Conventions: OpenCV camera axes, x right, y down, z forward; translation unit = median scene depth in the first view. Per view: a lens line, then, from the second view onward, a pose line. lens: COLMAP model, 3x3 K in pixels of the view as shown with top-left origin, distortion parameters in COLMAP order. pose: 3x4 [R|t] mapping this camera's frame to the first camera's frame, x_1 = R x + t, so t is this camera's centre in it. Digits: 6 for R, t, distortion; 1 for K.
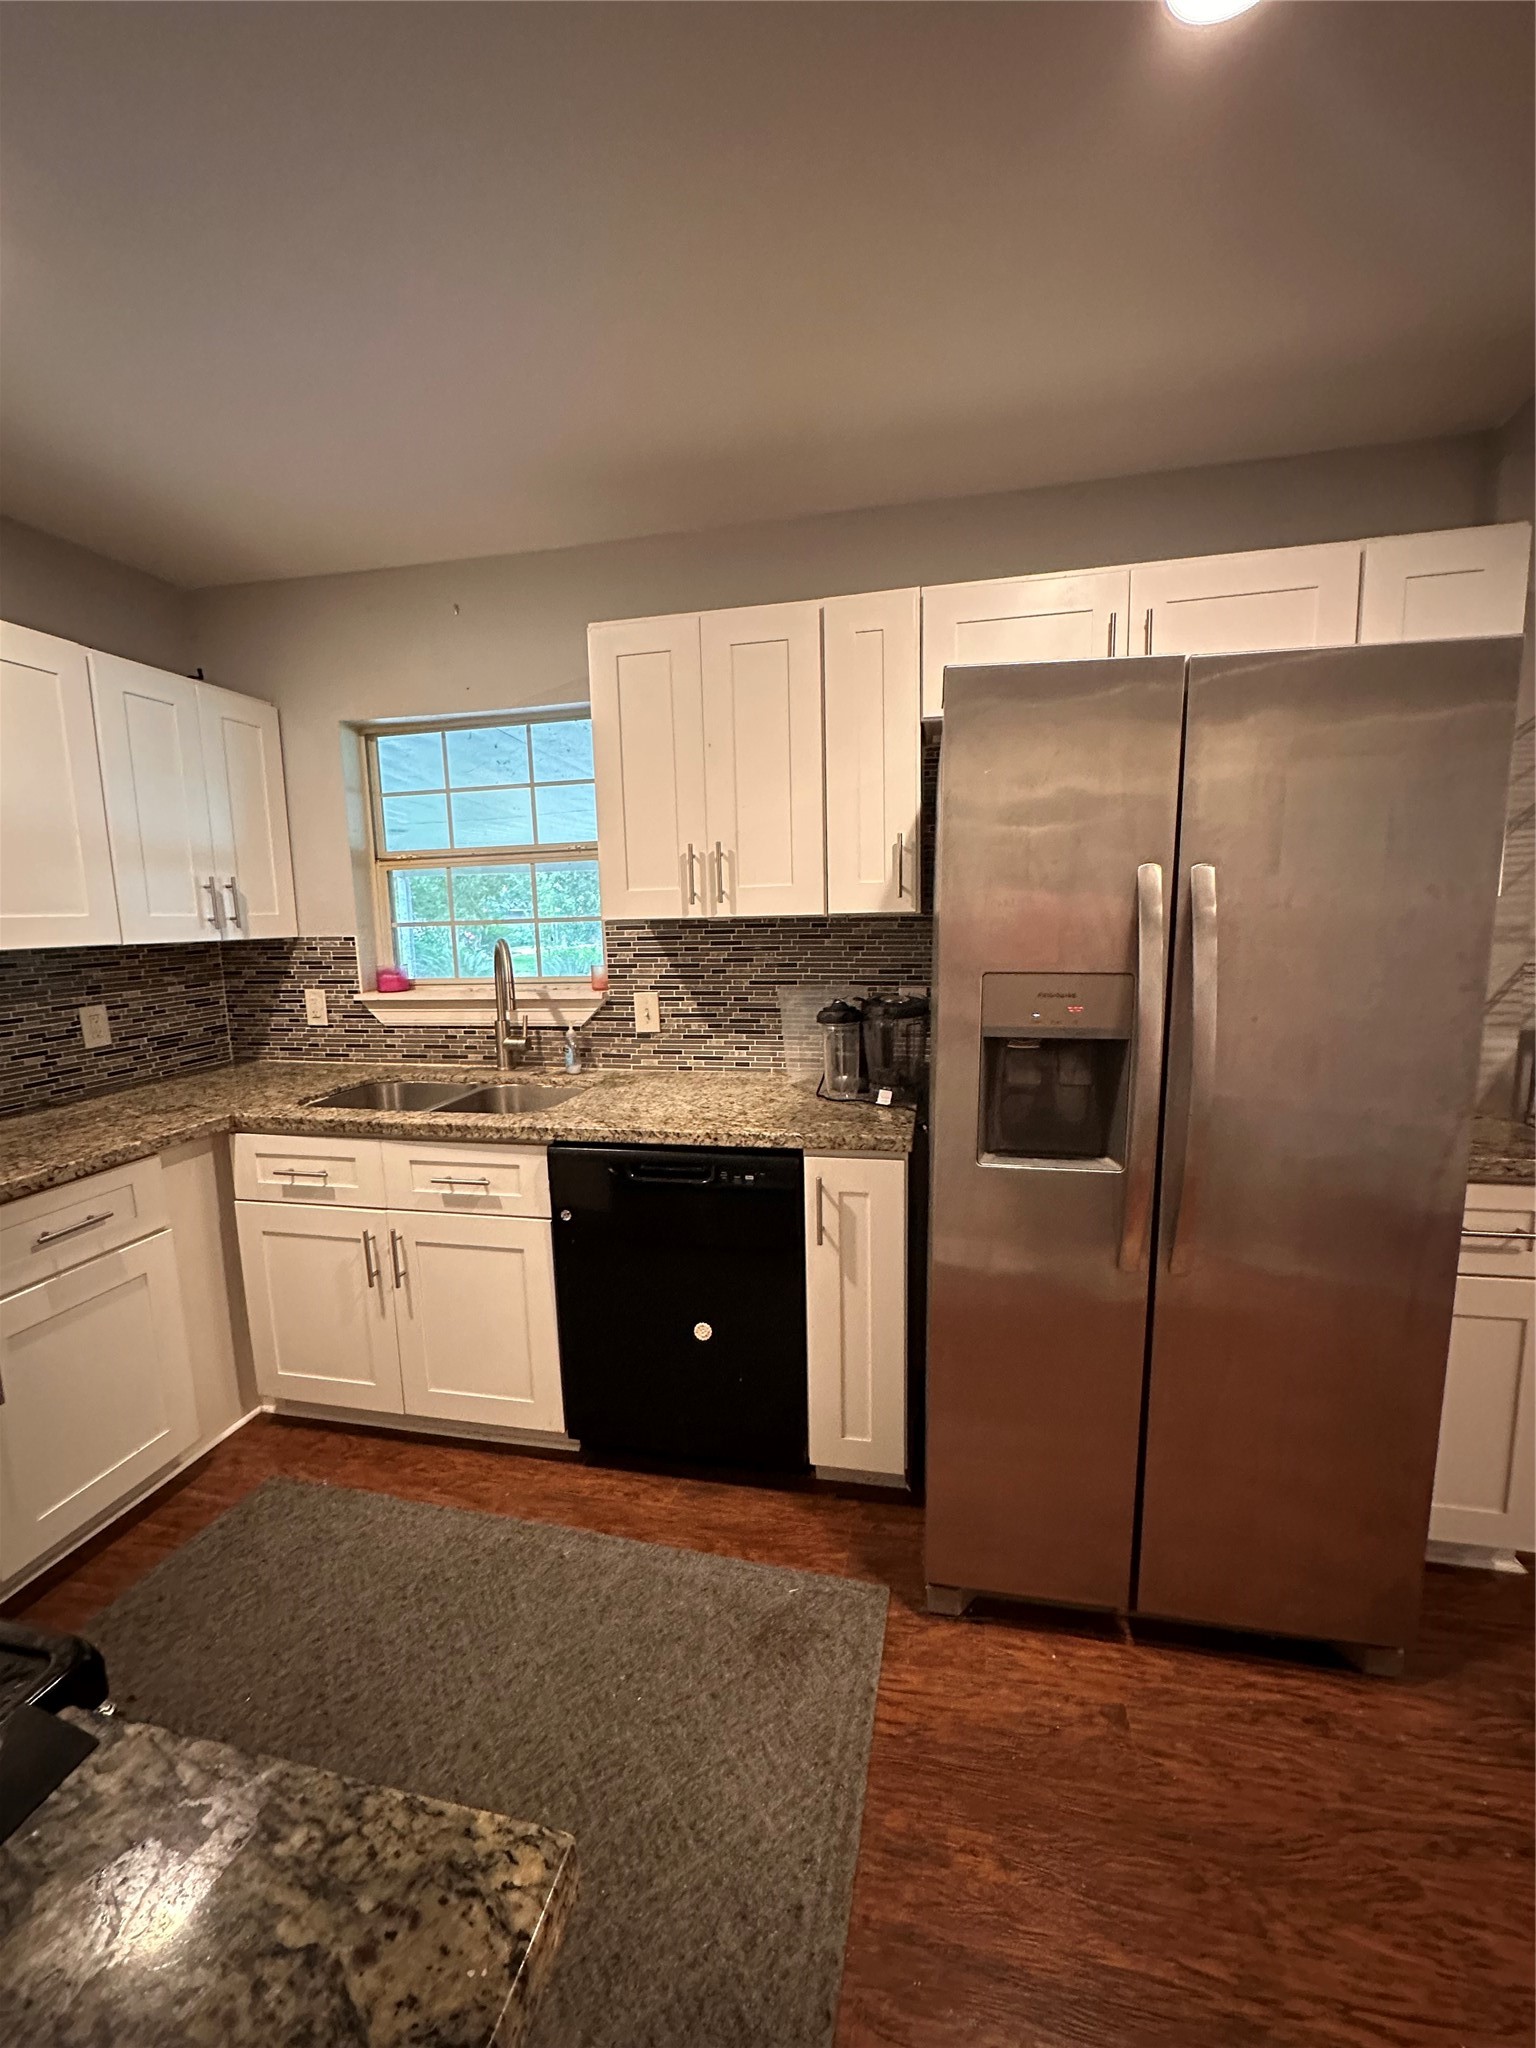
lens RADIAL K [[818.6, 0, 772.1], [0, 818.6, 1026.0], [0, 0, 1]] dist [-0.001012, 0.000256]
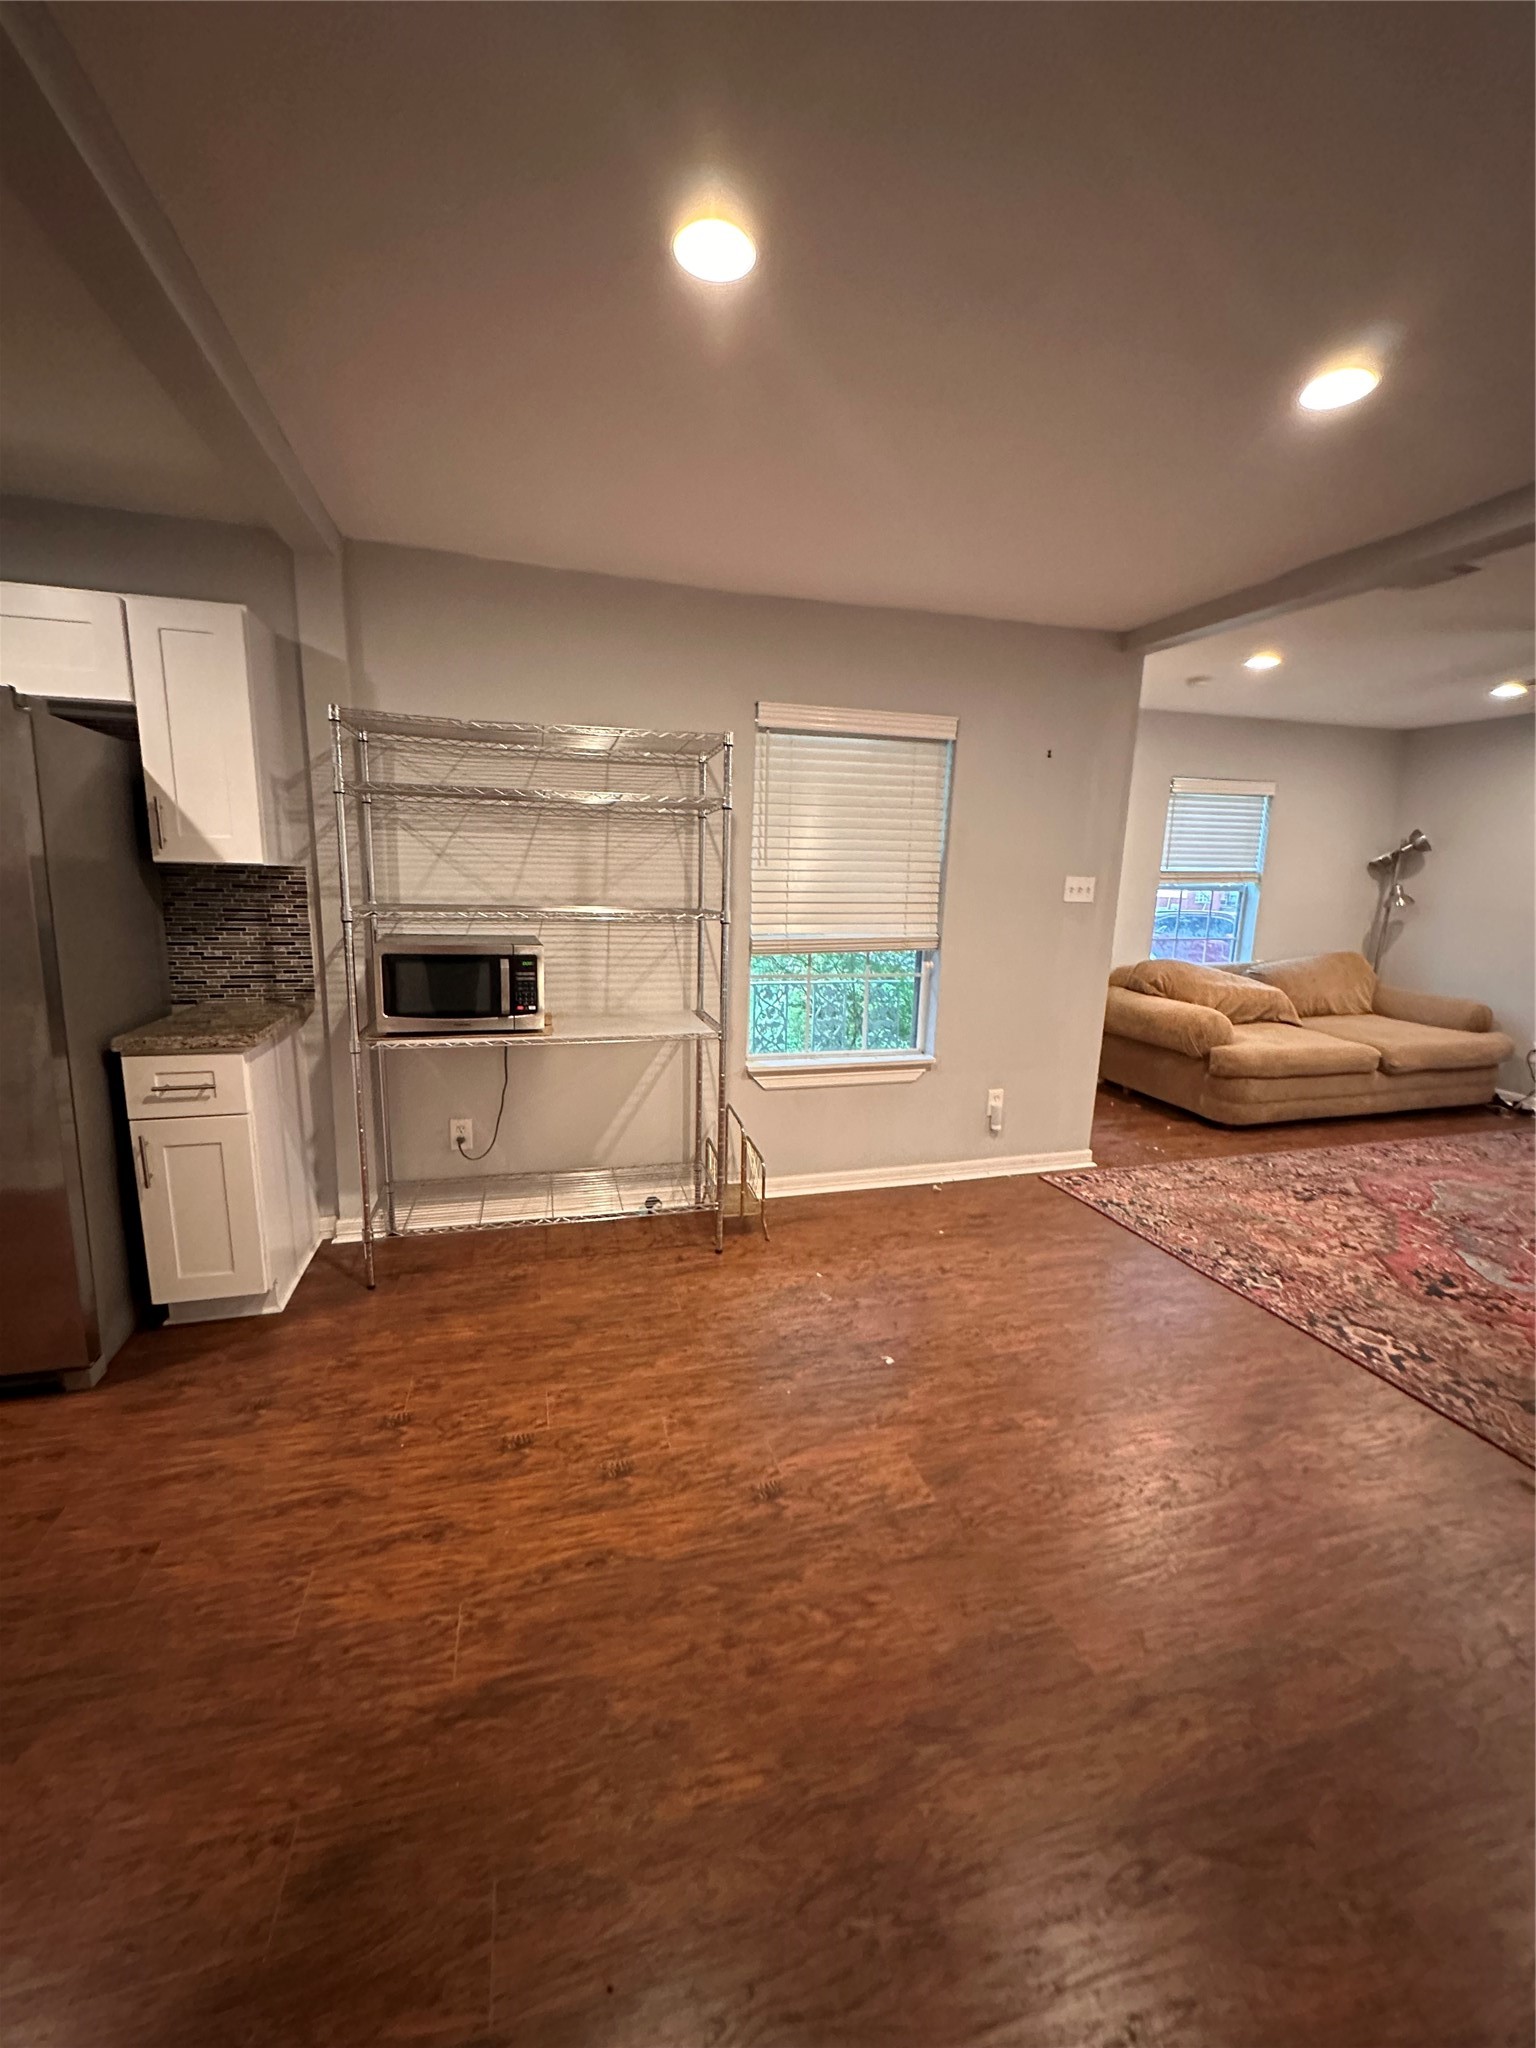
lens RADIAL K [[818.6, 0, 765.3], [0, 818.6, 1026.5], [0, 0, 1]] dist [-0.001012, 0.000256]
pose [[0.881369, -0.041429, 0.470608, 0.832799], [0.019588, 0.998496, 0.051215, 0.064226], [-0.472022, -0.035921, 0.880855, -0.610878]]
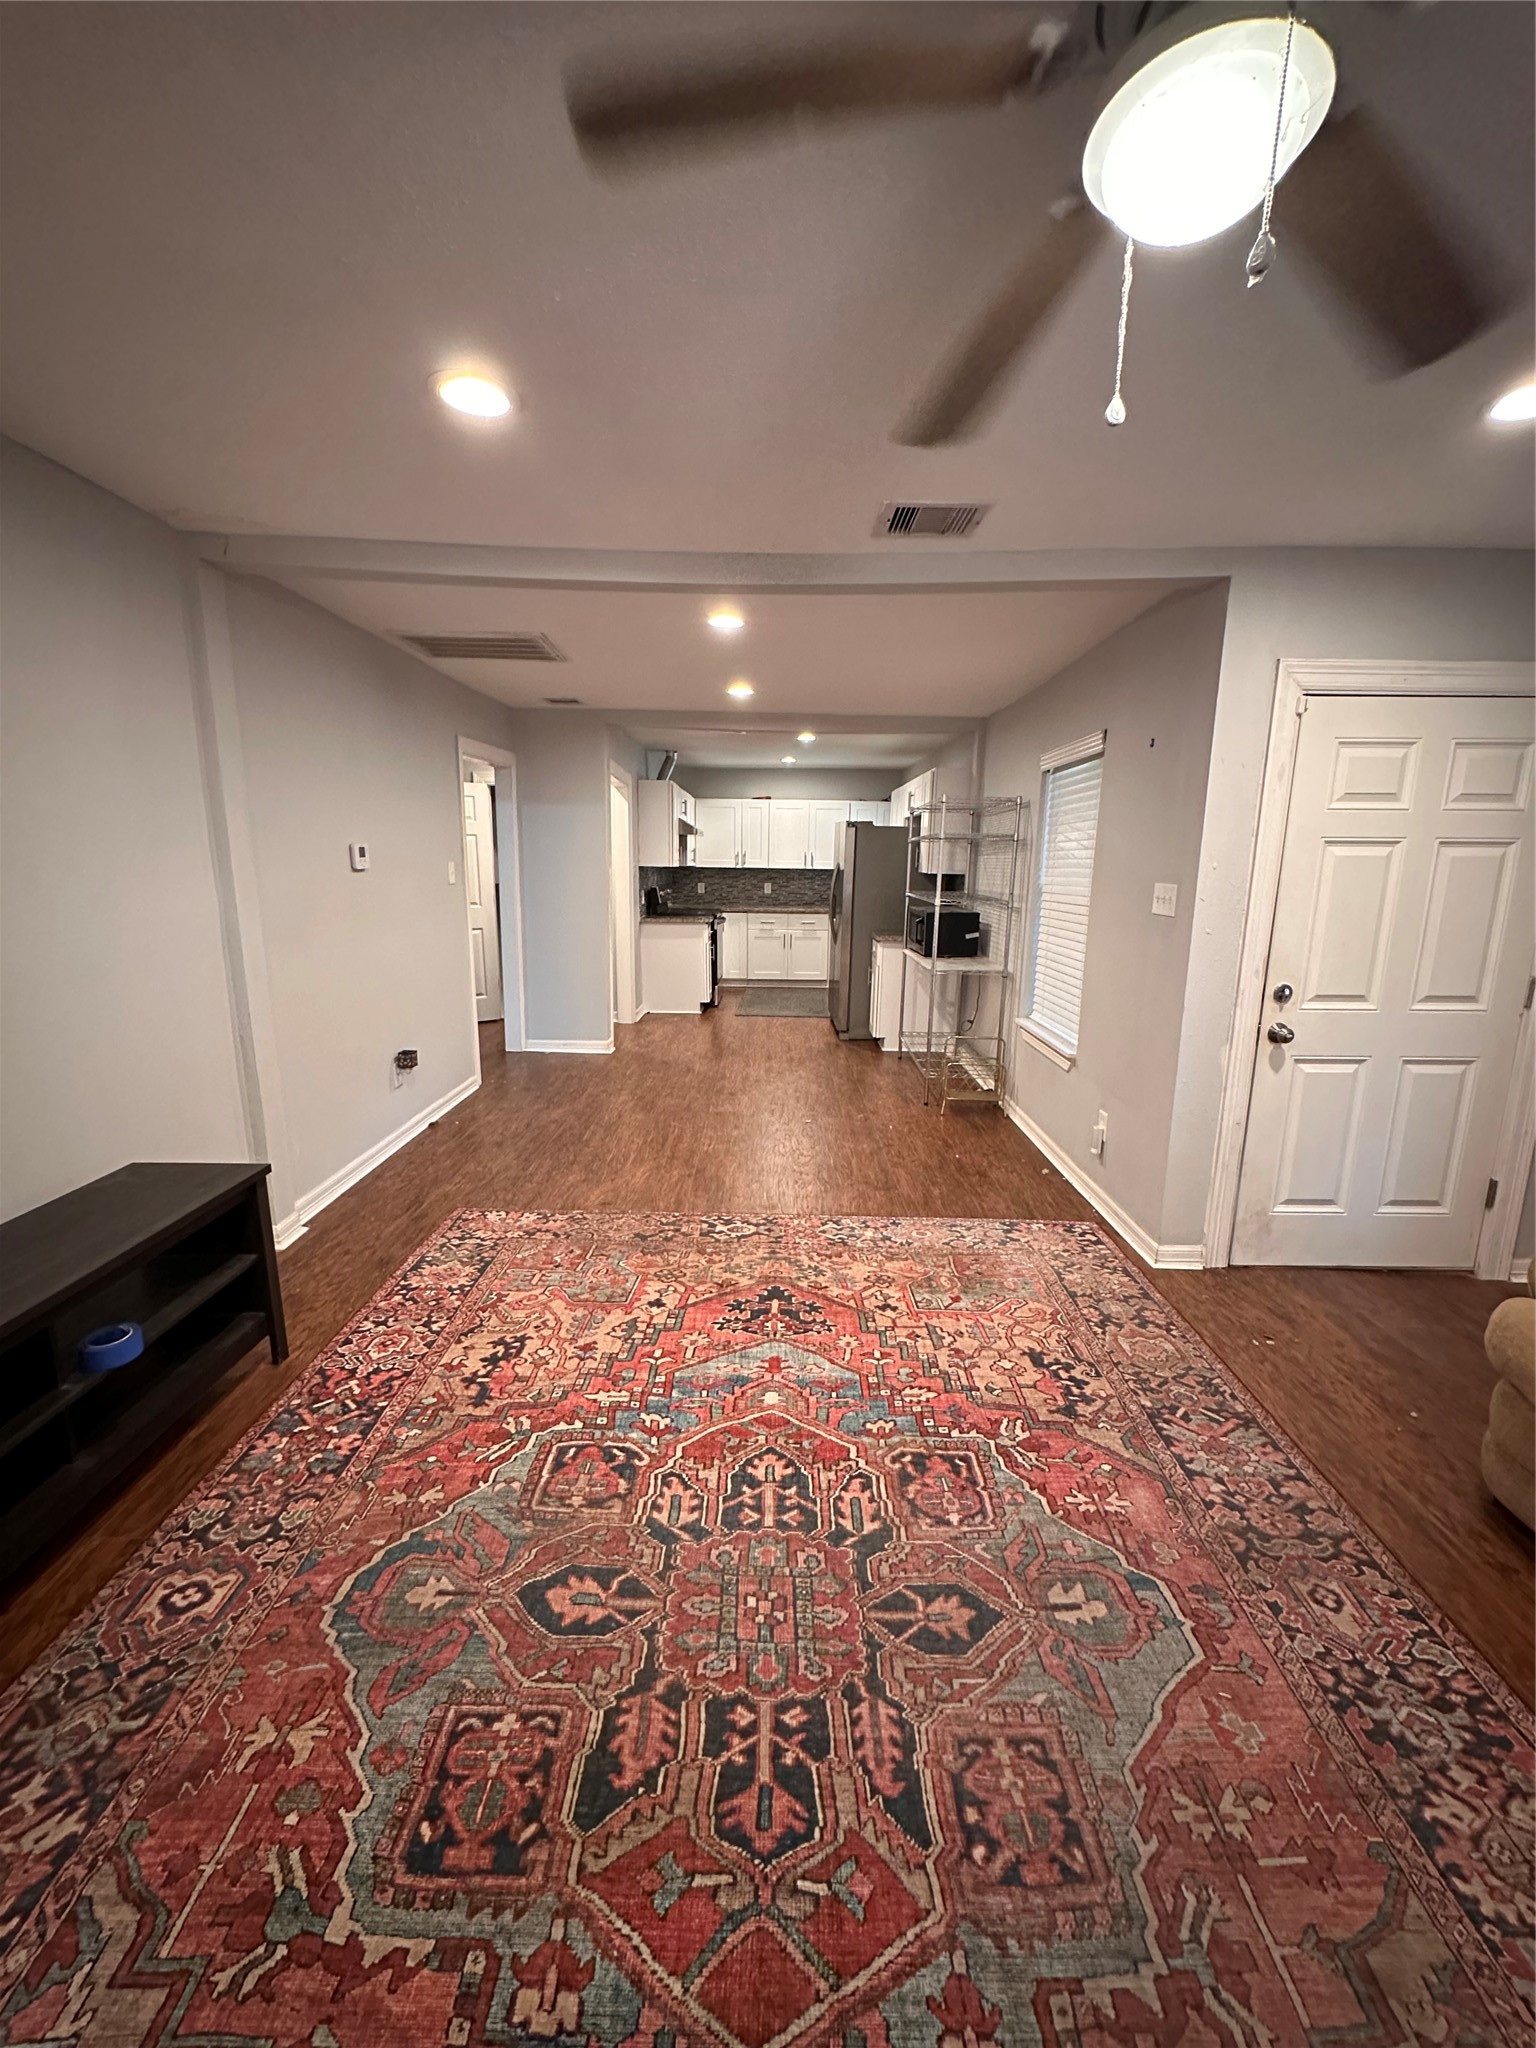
lens RADIAL K [[818.6, 0, 766.6], [0, 818.6, 1014.6], [0, 0, 1]] dist [-0.001012, 0.000256]
pose [[0.196212, 0.213533, -0.957029, 3.637905], [-0.158128, 0.970117, 0.184034, -0.091308], [0.967727, 0.115223, 0.224114, -0.321243]]
